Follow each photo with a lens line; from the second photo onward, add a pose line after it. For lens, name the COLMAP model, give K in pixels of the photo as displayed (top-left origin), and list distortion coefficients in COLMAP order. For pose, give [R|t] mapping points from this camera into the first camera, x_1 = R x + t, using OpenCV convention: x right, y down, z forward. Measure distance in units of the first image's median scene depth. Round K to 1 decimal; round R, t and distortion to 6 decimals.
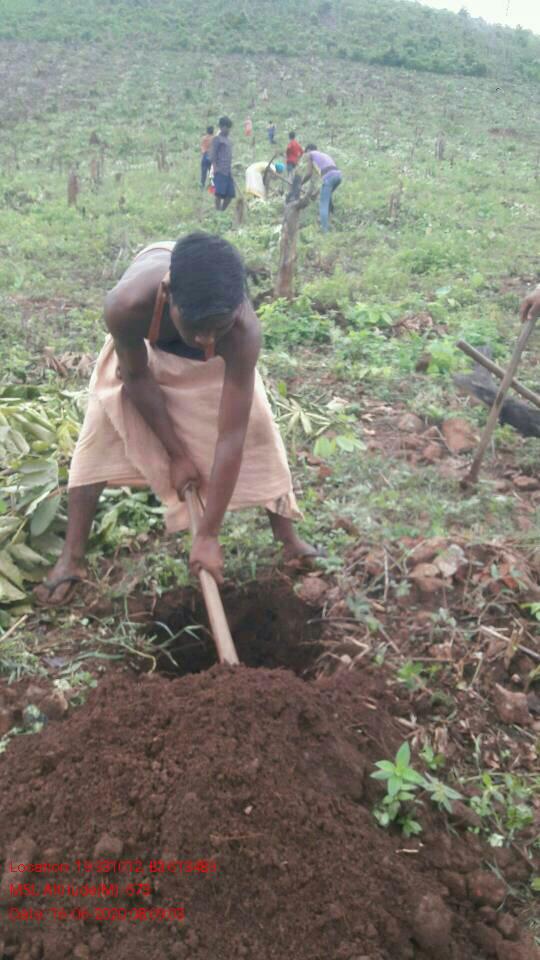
lens RADIAL K [[826.5, 0, 271.6], [0, 826.5, 464.9], [0, 0, 1]] dist [-0.002574, -0.004557]
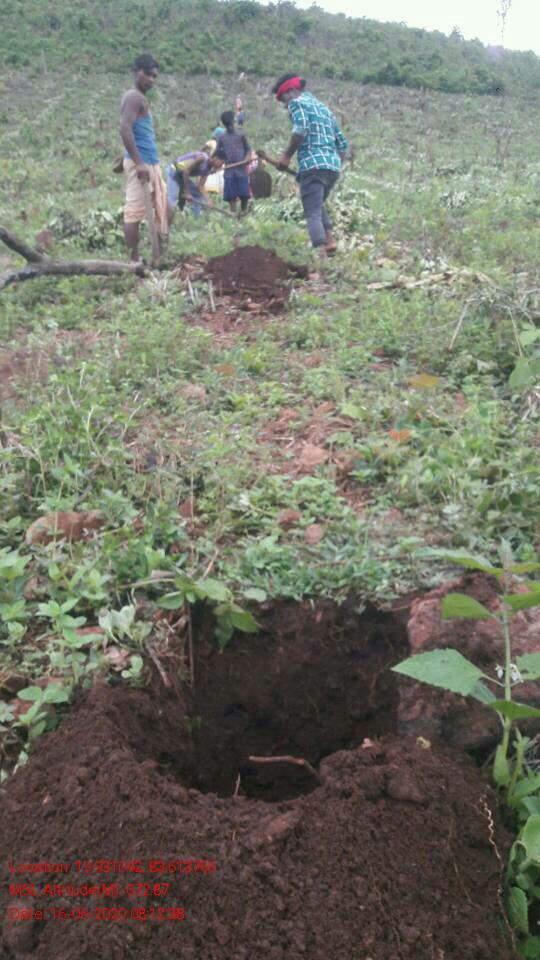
lens RADIAL K [[826.5, 0, 271.6], [0, 826.5, 464.9], [0, 0, 1]] dist [-0.002574, -0.004557]
pose [[0.999160, -0.036968, 0.017661, 0.000200], [0.037768, 0.998166, -0.047319, -0.078129], [-0.015879, 0.047947, 0.998724, 0.215550]]
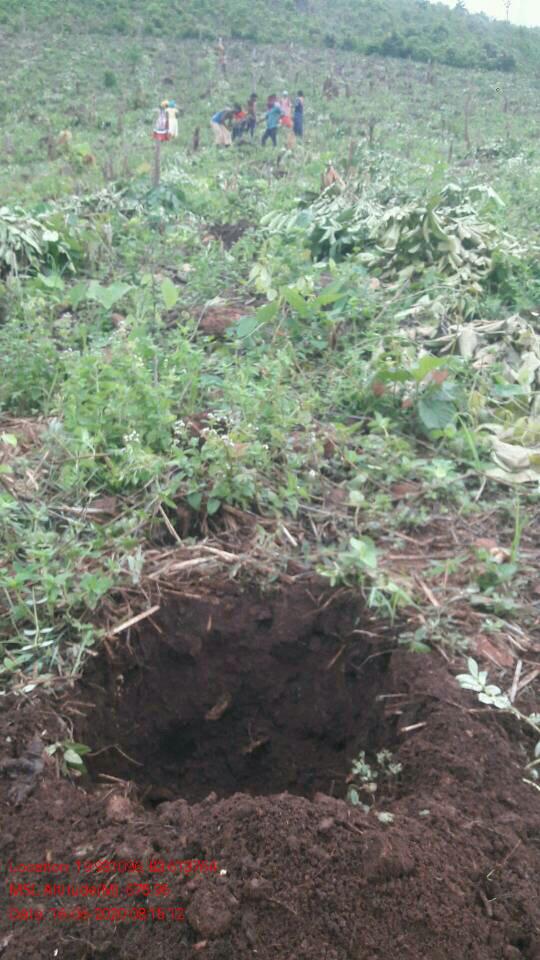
lens RADIAL K [[810.3, 0, 270.0], [0, 810.3, 480.0], [0, 0, 1]] dist [-0.001707, -0.000996]
pose [[0.999353, -0.015428, 0.032482, -0.000012], [0.015403, 0.999881, 0.001026, -0.099097], [-0.032494, -0.000525, 0.999472, 0.267770]]
